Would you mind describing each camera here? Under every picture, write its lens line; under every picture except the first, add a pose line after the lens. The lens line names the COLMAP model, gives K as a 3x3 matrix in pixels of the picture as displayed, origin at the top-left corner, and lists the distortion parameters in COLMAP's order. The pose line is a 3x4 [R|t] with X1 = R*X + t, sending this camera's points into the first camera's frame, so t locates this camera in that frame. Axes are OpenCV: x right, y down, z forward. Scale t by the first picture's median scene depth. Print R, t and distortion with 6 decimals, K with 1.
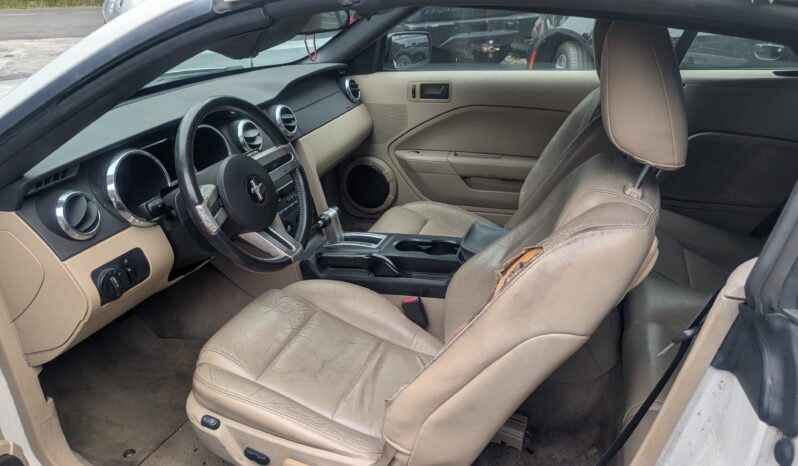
lens RADIAL K [[612.7, 0, 400.7], [0, 612.7, 234.8], [0, 0, 1]] dist [0.009639, -0.006574]
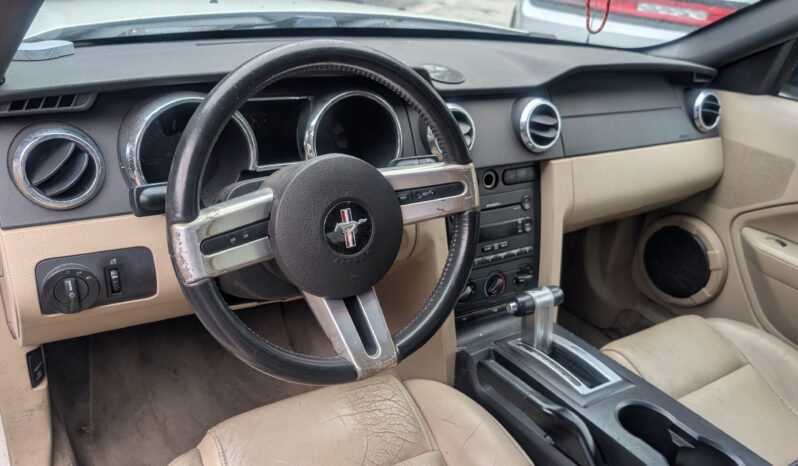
lens RADIAL K [[612.7, 0, 409.3], [0, 612.7, 214.0], [0, 0, 1]] dist [0.009639, -0.006574]
pose [[0.773792, 0.361836, -0.519923, 0.046118], [-0.366433, 0.925212, 0.098537, -0.088331], [0.516693, 0.114270, 0.848511, 0.318632]]
